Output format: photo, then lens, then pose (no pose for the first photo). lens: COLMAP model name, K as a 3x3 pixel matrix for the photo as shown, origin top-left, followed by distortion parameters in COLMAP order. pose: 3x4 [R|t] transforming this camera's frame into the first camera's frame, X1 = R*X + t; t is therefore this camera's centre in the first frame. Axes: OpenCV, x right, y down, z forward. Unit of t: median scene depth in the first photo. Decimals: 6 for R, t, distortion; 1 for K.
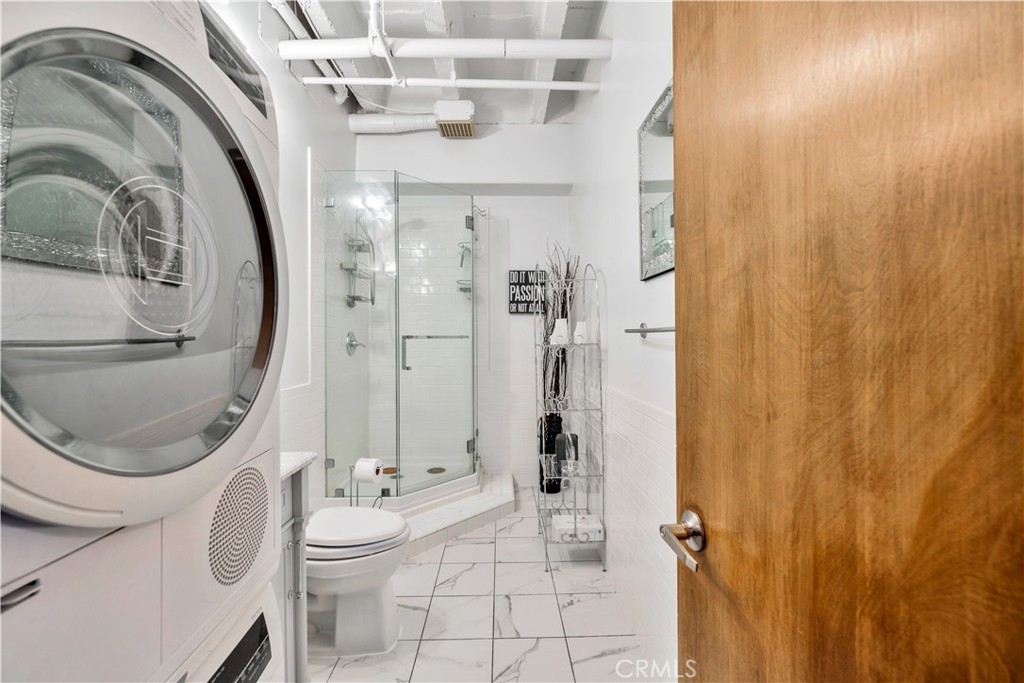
lens RADIAL K [[415.6, 0, 510.7], [0, 415.6, 339.7], [0, 0, 1]] dist [0.001798, -0.000013]
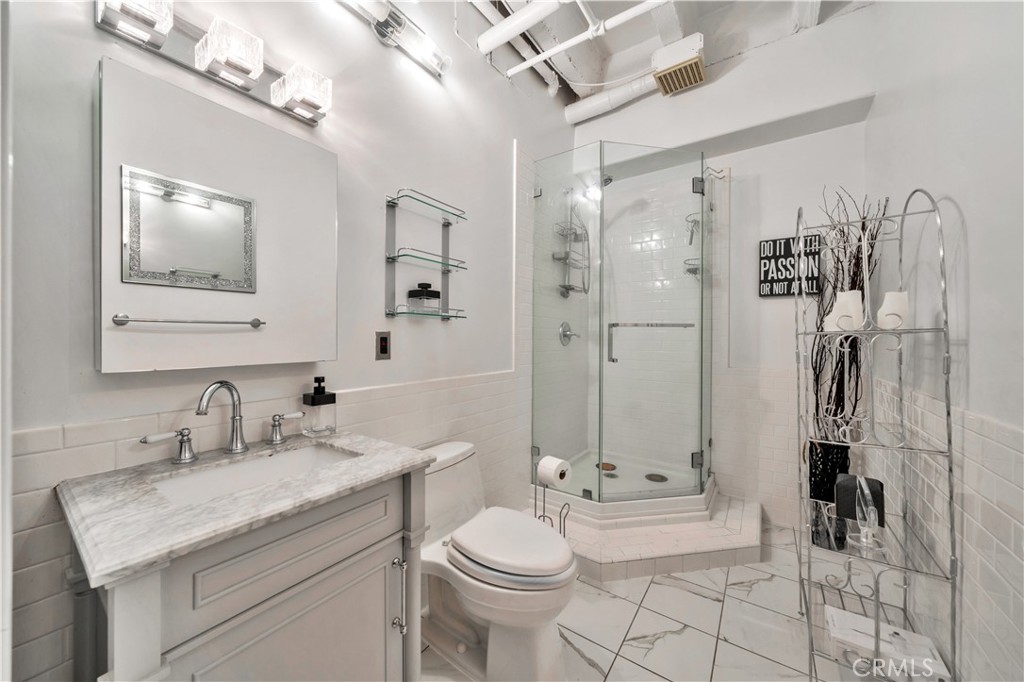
lens RADIAL K [[362.5, 0, 509.8], [0, 362.5, 338.4], [0, 0, 1]] dist [-0.001908, -0.000237]
pose [[0.805227, 0.007935, -0.592914, 0.029081], [-0.006162, 0.999968, 0.005015, 0.017345], [0.592935, -0.000385, 0.805250, 0.221207]]
